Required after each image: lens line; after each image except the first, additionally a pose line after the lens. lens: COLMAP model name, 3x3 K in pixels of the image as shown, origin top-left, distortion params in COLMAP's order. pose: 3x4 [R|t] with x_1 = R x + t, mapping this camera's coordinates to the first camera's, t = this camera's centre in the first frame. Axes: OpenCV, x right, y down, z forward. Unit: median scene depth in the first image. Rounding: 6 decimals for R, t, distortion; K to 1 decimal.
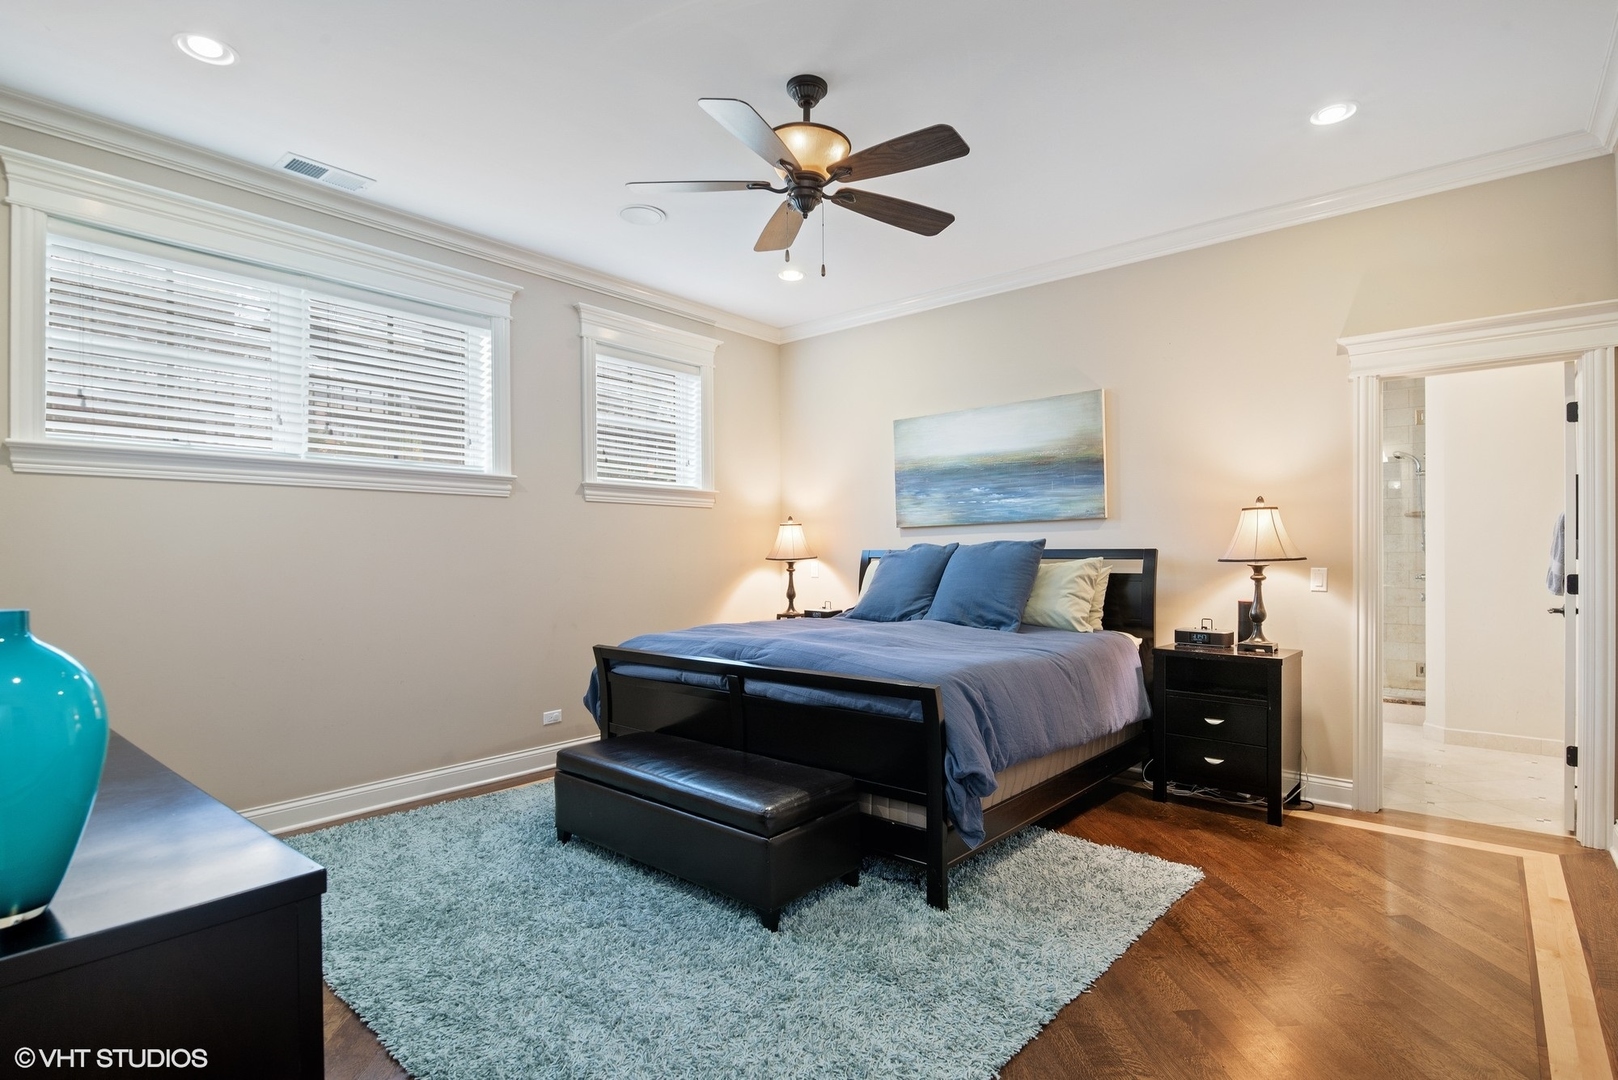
lens RADIAL K [[785.4, 0, 815.9], [0, 785.4, 542.9], [0, 0, 1]] dist [0.007346, -0.009229]
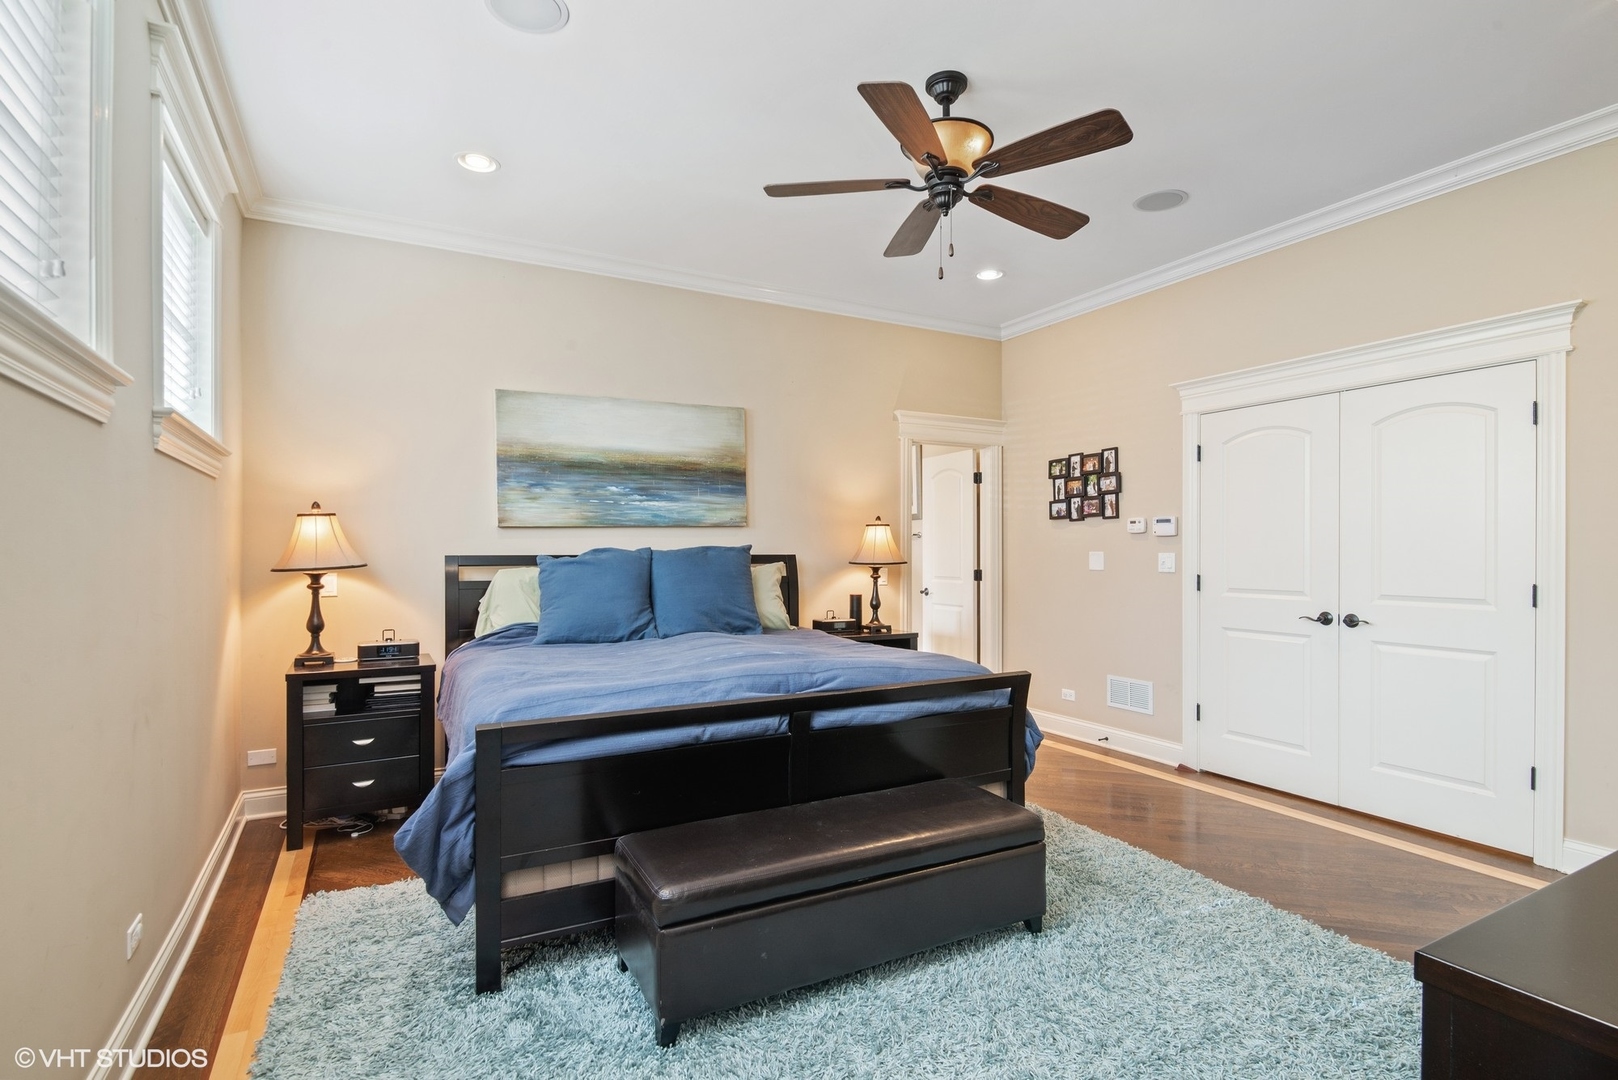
lens RADIAL K [[785.4, 0, 806.2], [0, 785.4, 553.3], [0, 0, 1]] dist [0.007346, -0.009229]
pose [[0.372540, 0.005420, 0.928000, -0.590251], [-0.007687, 0.999967, -0.002754, 0.007818], [-0.927984, -0.006108, 0.372570, 0.491438]]
